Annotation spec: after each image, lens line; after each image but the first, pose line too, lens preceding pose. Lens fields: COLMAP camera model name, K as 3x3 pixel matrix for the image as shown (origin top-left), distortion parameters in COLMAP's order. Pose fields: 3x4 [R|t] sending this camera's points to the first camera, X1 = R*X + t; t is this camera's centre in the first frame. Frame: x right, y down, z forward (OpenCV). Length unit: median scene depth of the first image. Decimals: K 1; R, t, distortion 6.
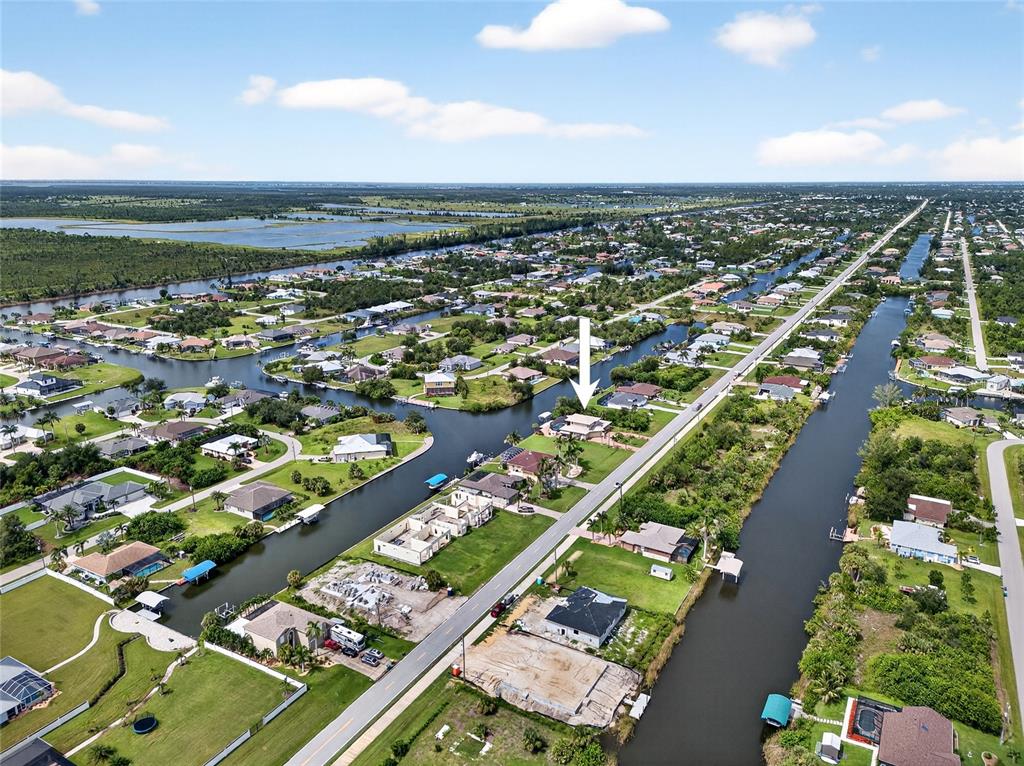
lens RADIAL K [[725.1, 0, 512.0], [0, 725.1, 383.0], [0, 0, 1]] dist [0.005640, 0.002497]
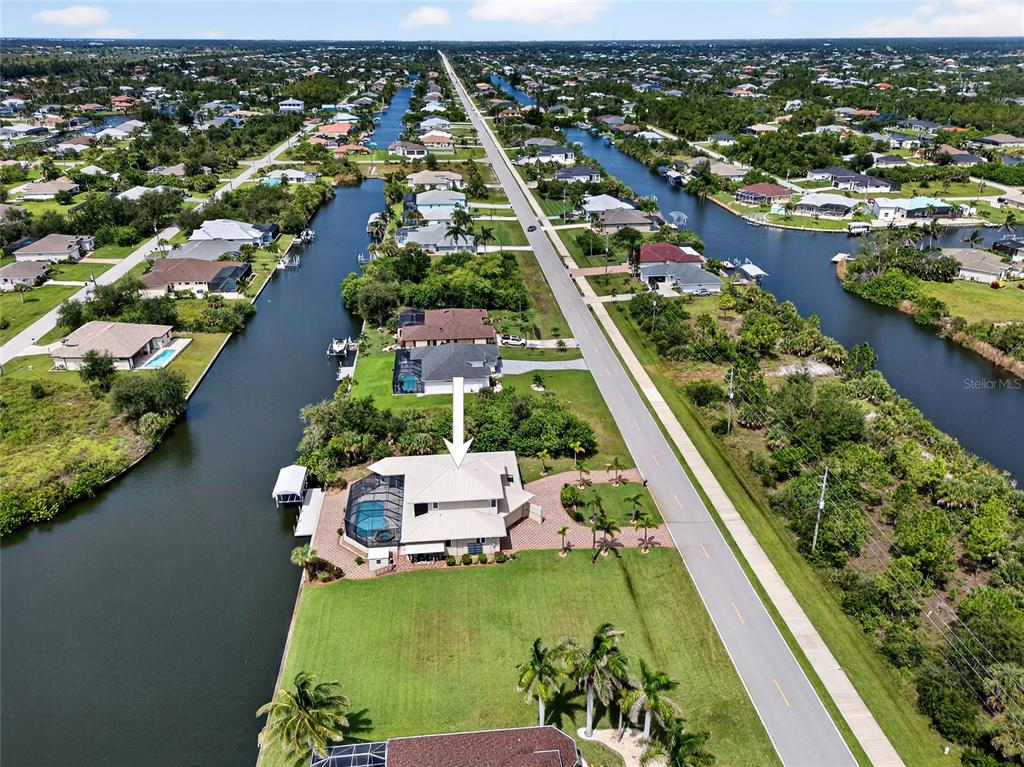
lens RADIAL K [[770.3, 0, 512.0], [0, 770.3, 383.5], [0, 0, 1]] dist [0.005445, 0.002075]
pose [[0.812709, -0.234256, 0.533506, -0.032766], [0.153729, 0.969386, 0.191464, -0.034056], [-0.562025, -0.073589, 0.823840, 0.565797]]
